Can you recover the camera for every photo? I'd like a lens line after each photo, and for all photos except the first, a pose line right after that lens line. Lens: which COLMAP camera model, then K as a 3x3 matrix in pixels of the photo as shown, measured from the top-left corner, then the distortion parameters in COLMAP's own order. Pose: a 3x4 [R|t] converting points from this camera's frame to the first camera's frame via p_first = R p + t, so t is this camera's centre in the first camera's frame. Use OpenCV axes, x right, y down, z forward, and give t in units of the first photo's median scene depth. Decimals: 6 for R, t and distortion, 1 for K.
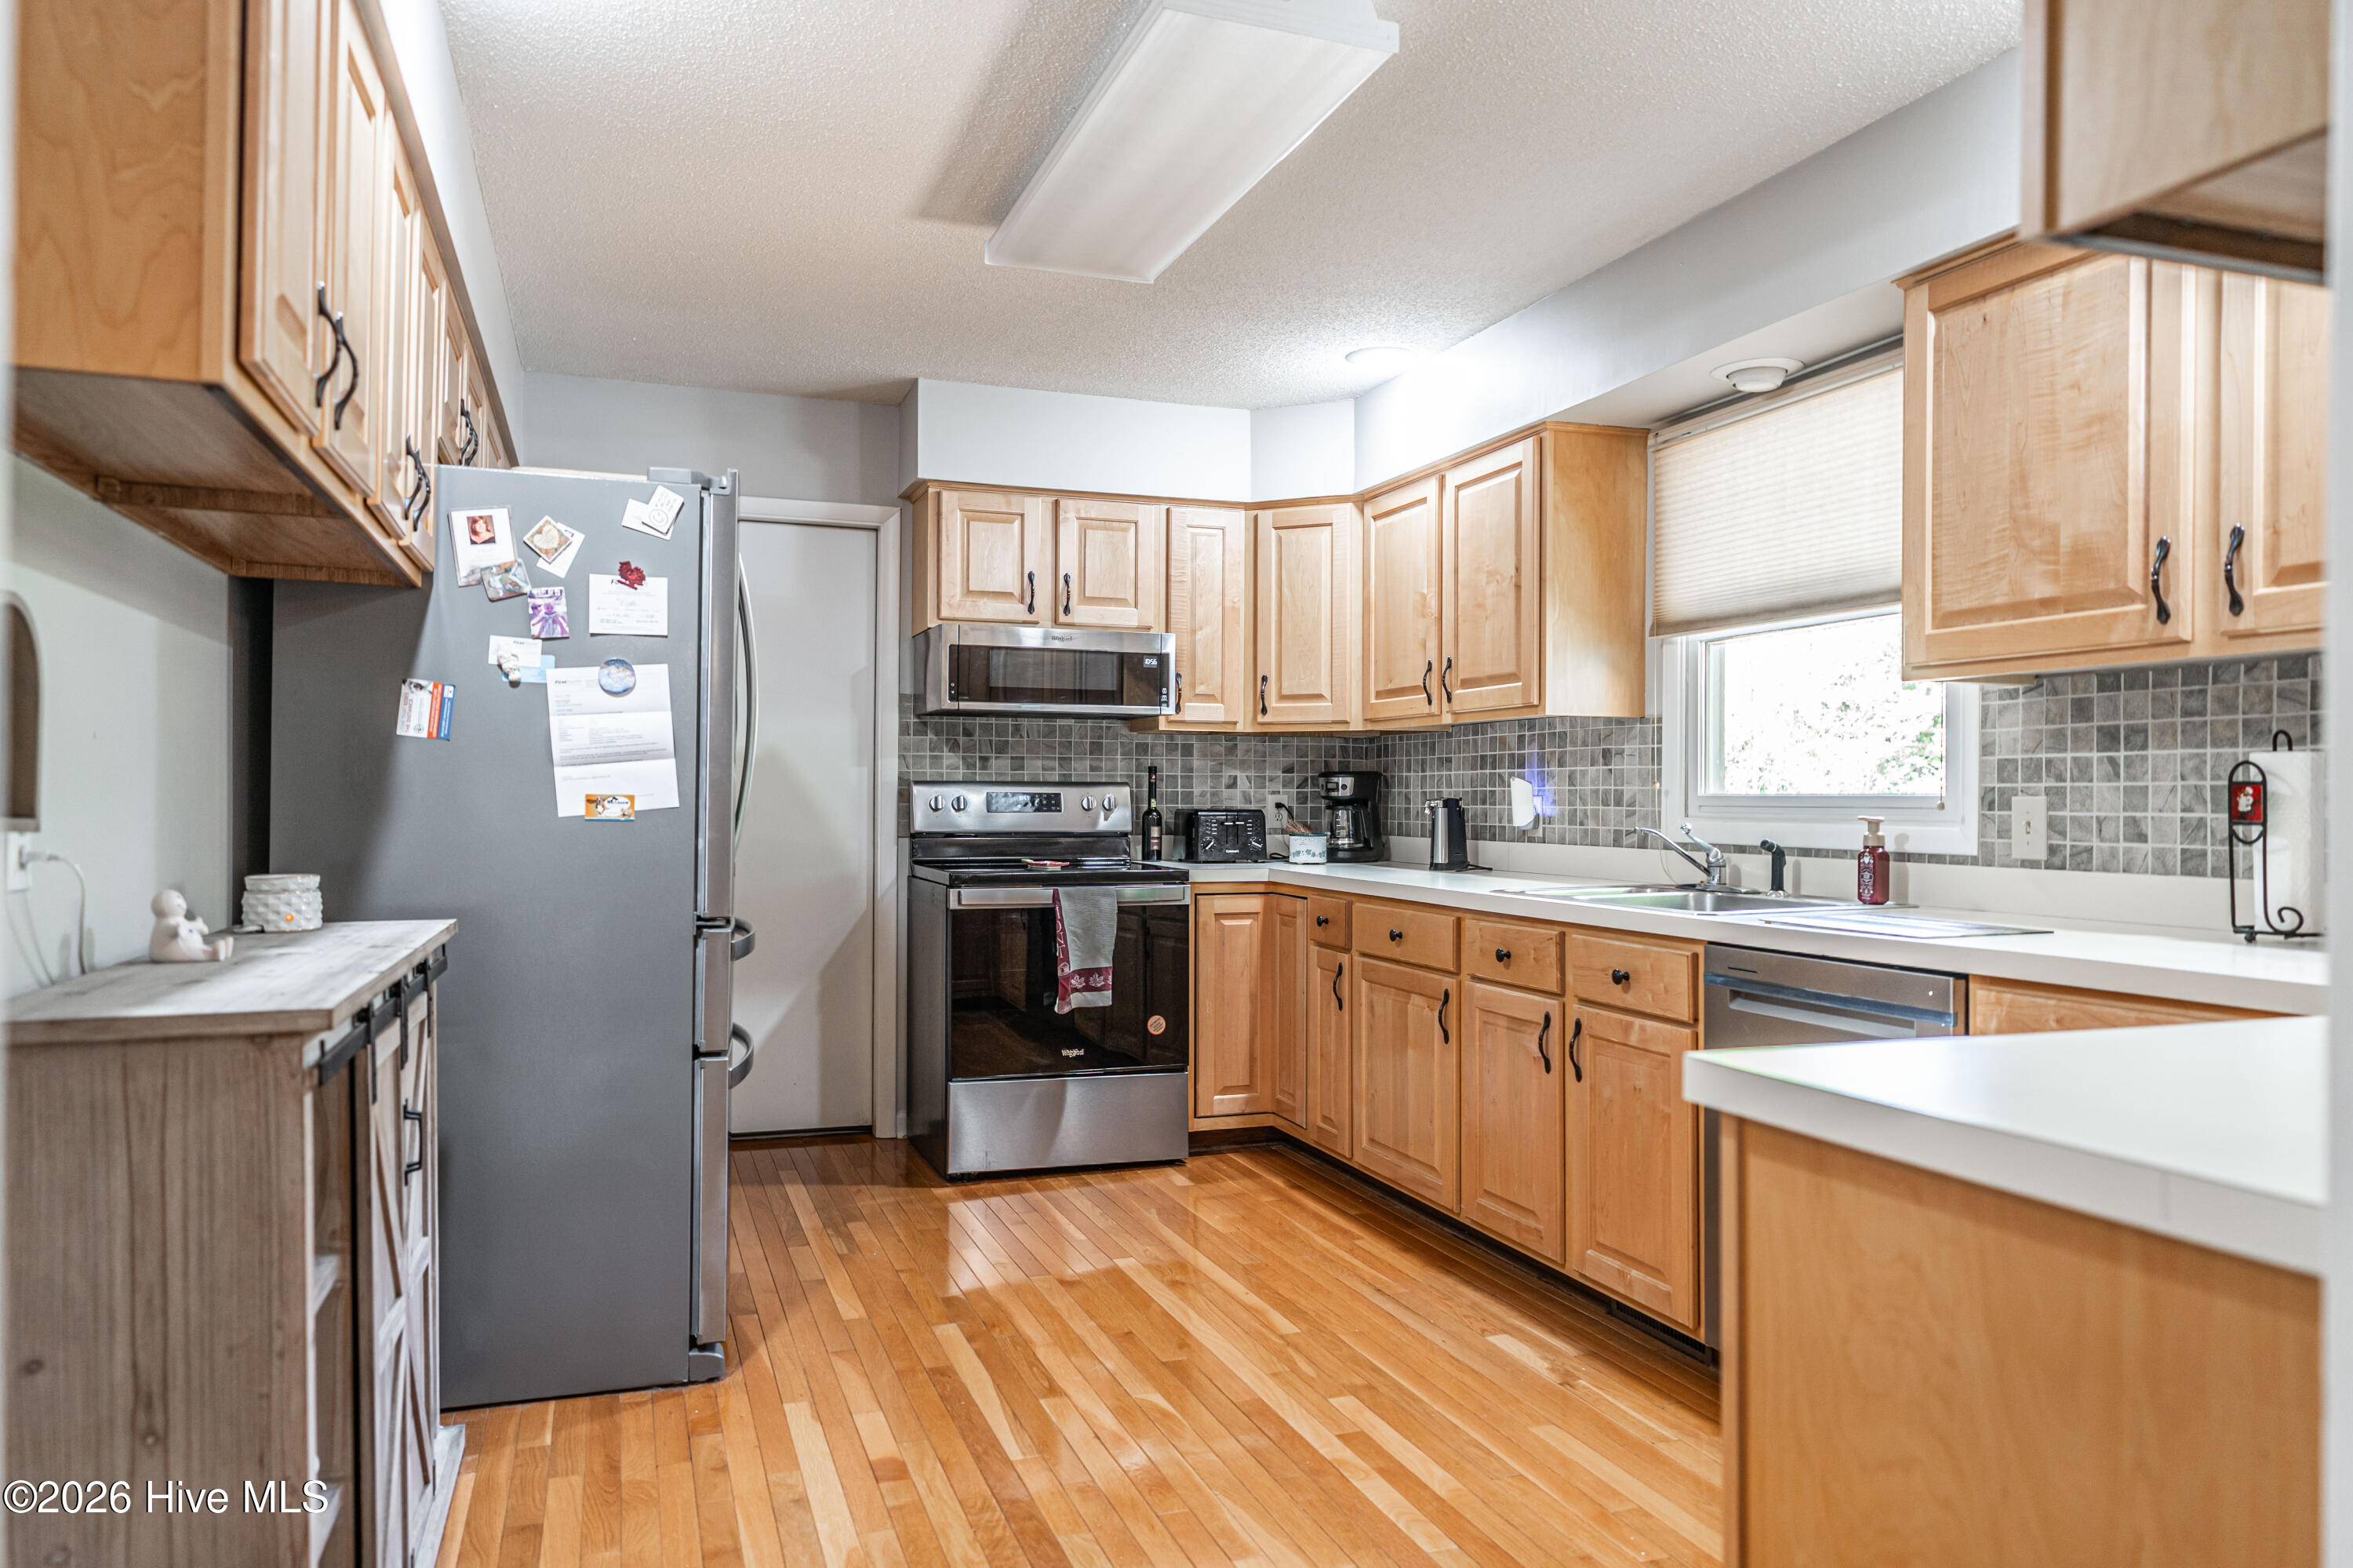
lens RADIAL K [[1600.6, 0, 1163.1], [0, 1600.6, 798.7], [0, 0, 1]] dist [-0.002984, 0.006901]
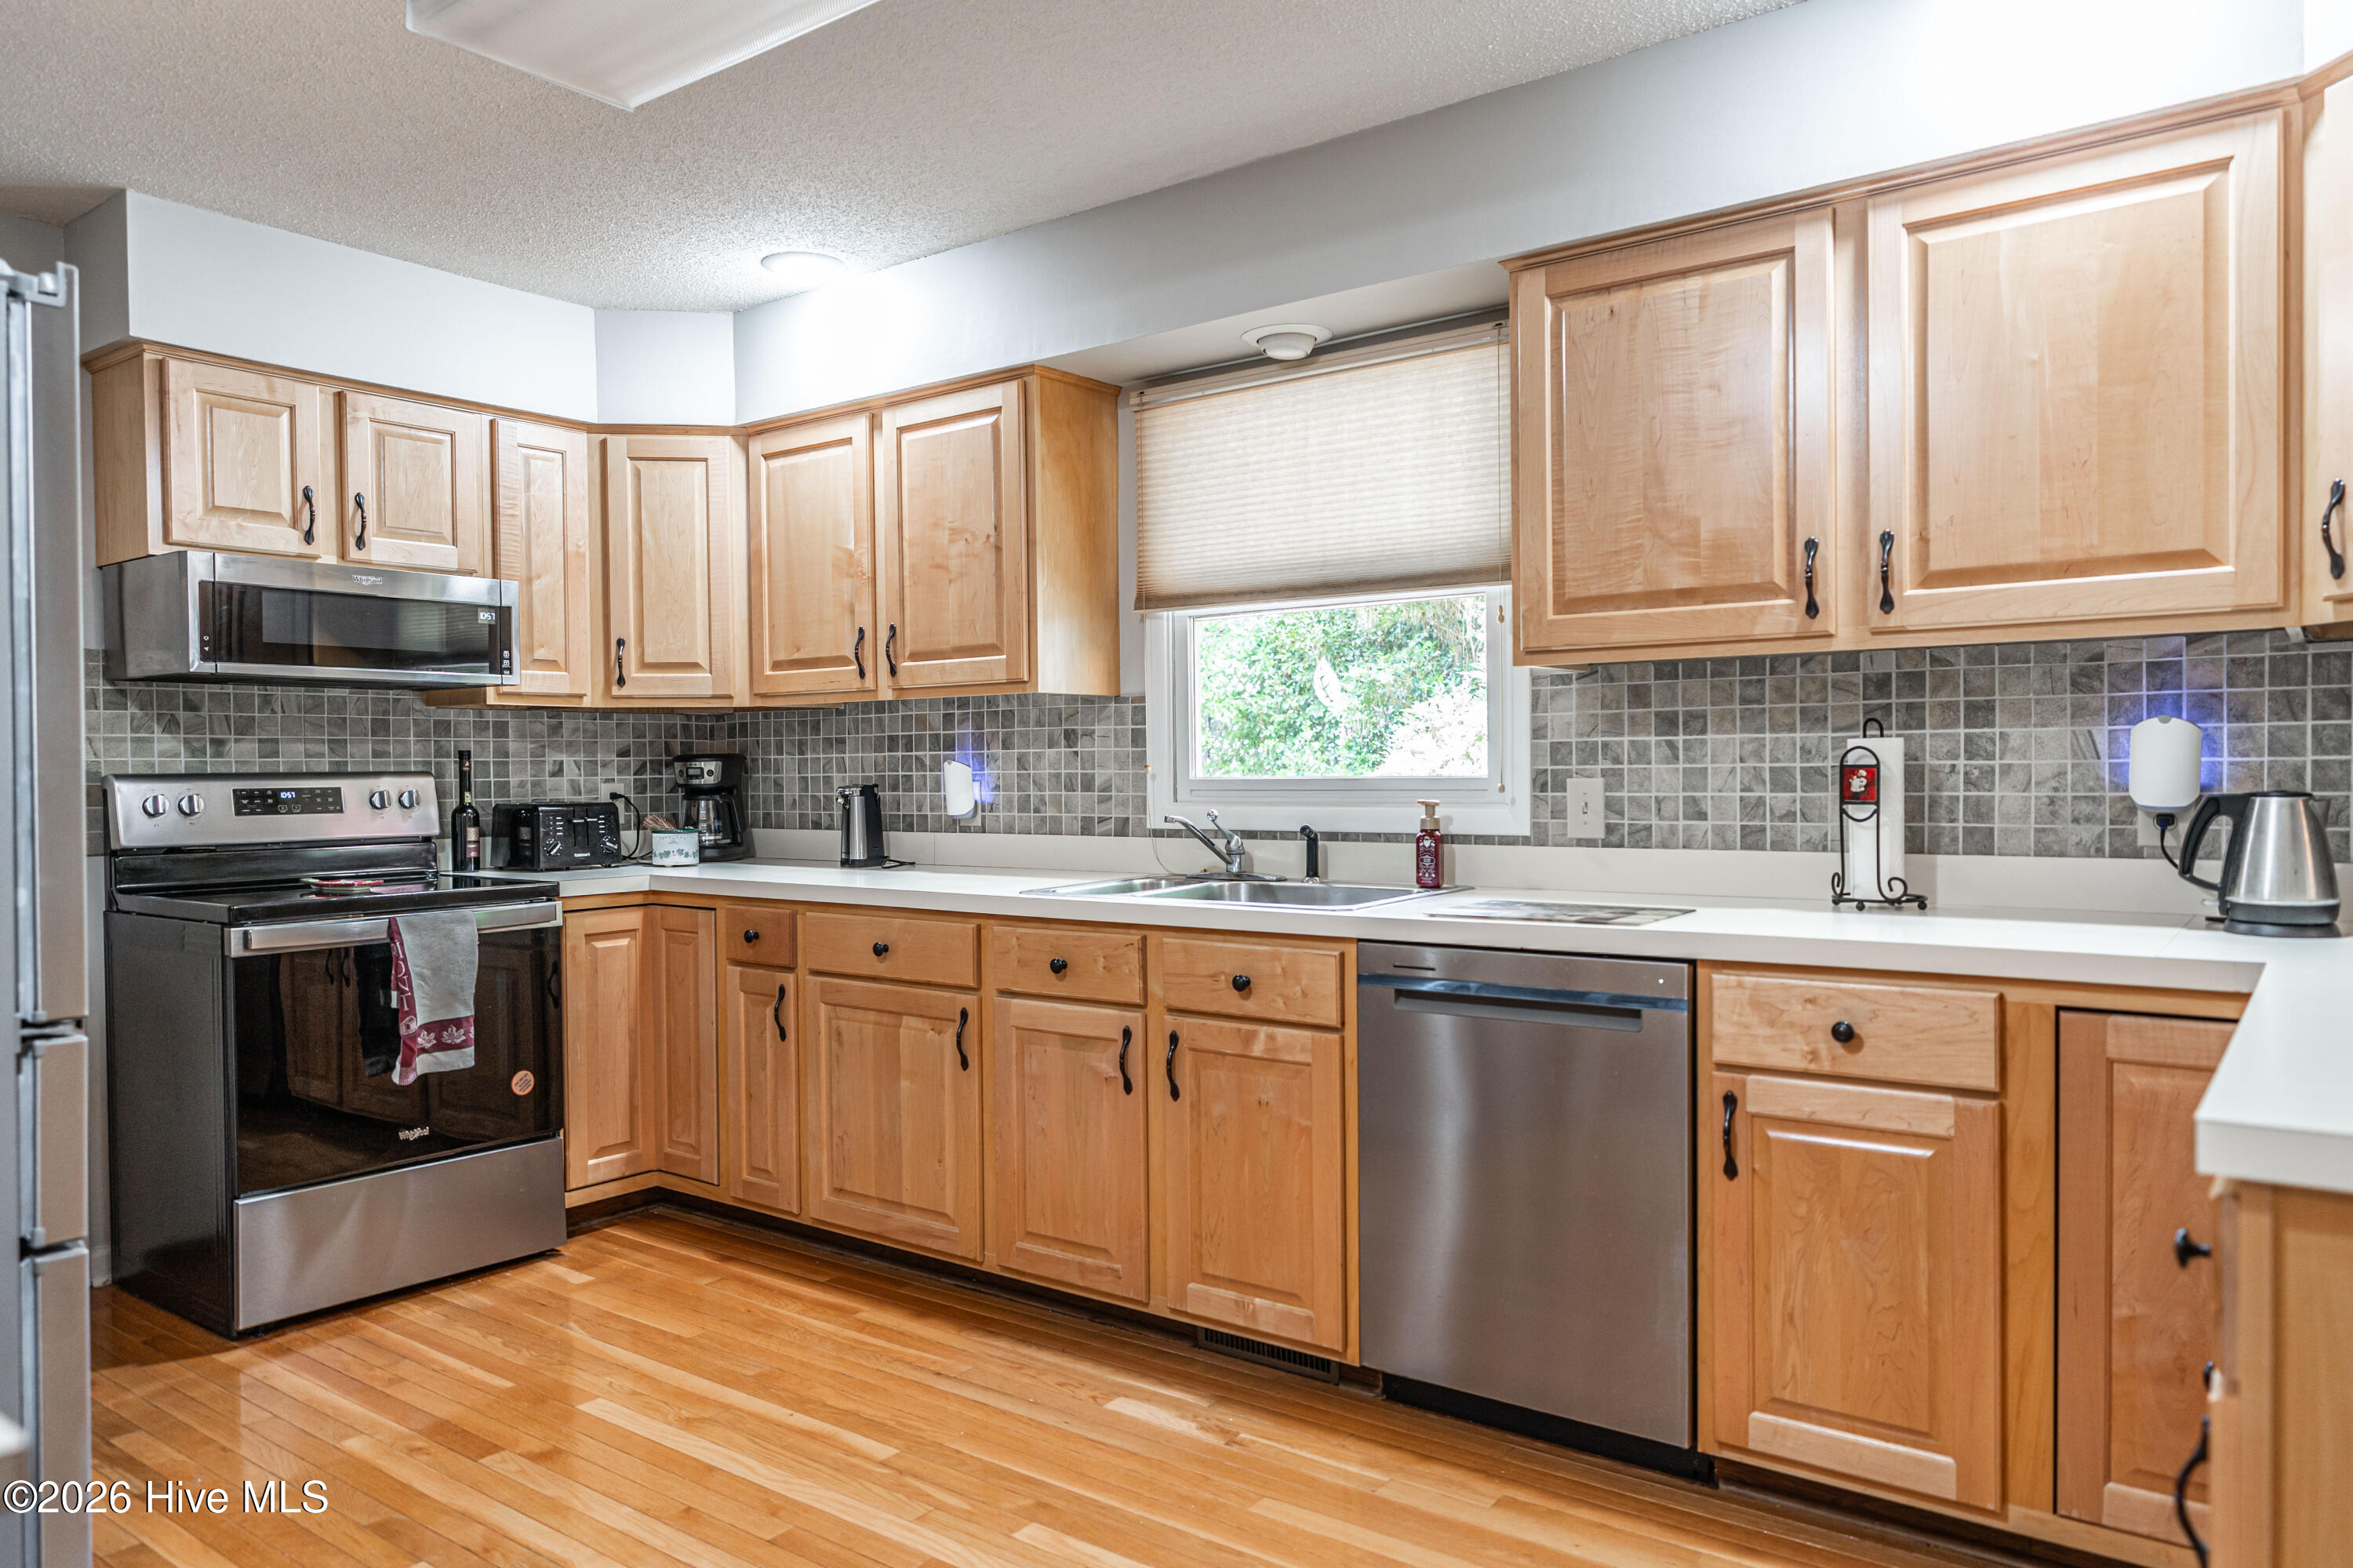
lens RADIAL K [[1600.6, 0, 1163.1], [0, 1600.6, 798.7], [0, 0, 1]] dist [-0.002984, 0.006901]
pose [[0.834318, -0.024592, 0.550735, -0.210393], [0.014979, 0.999647, 0.021945, -0.011917], [-0.551080, -0.010060, 0.834392, 0.220253]]
